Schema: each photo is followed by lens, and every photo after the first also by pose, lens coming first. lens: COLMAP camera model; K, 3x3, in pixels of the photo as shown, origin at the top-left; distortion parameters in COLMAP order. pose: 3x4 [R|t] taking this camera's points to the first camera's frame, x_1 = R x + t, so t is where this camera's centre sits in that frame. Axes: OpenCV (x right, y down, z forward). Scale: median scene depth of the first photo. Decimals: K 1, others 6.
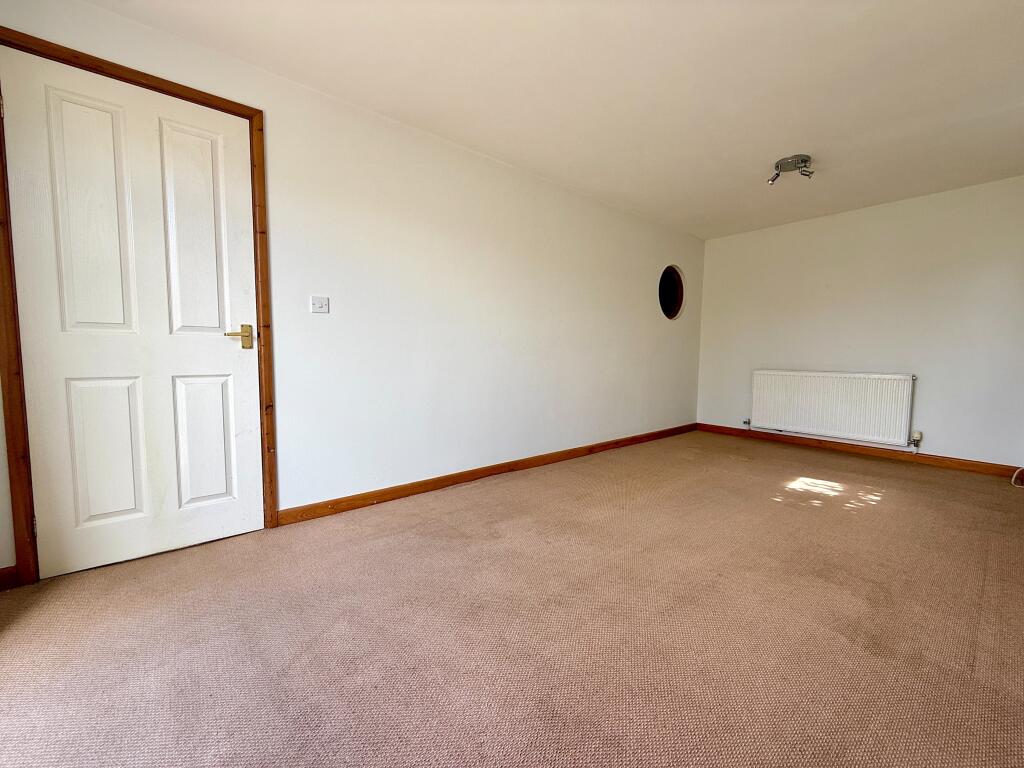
lens RADIAL K [[408.5, 0, 510.3], [0, 408.5, 382.4], [0, 0, 1]] dist [0.000128, 0.000141]
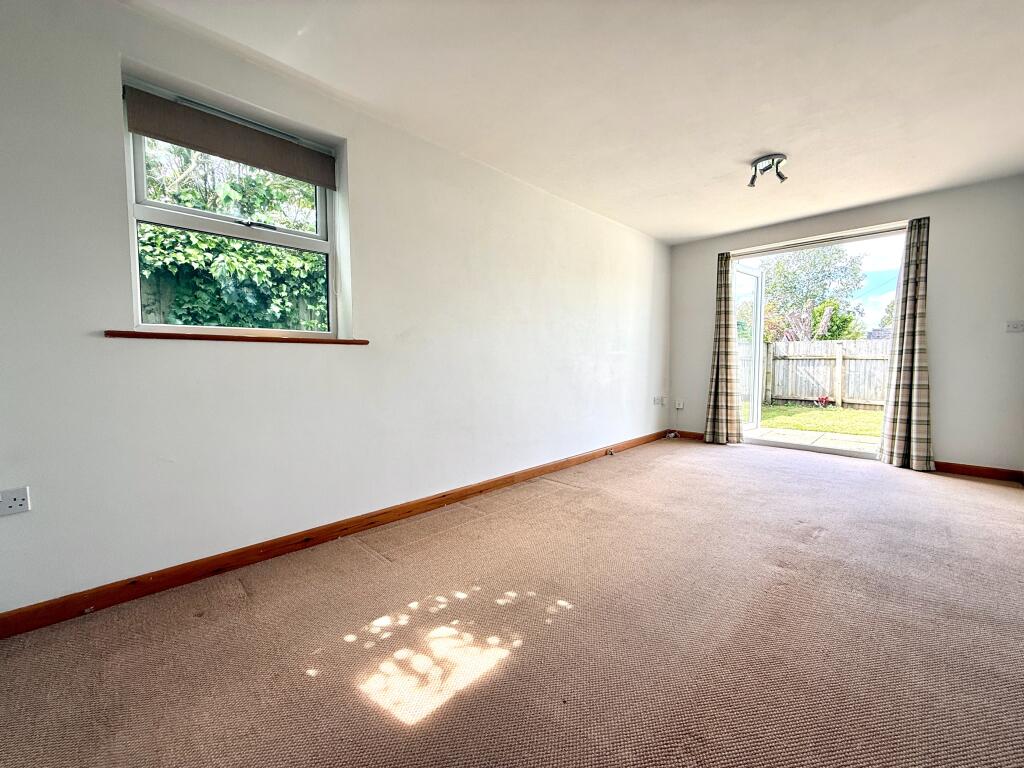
lens RADIAL K [[408.5, 0, 510.3], [0, 408.5, 382.4], [0, 0, 1]] dist [0.000128, 0.000141]
pose [[-0.995891, 0.000359, -0.090561, 0.796005], [-0.011054, 0.992032, 0.125496, -0.109505], [0.089884, 0.125982, -0.987952, 1.565571]]
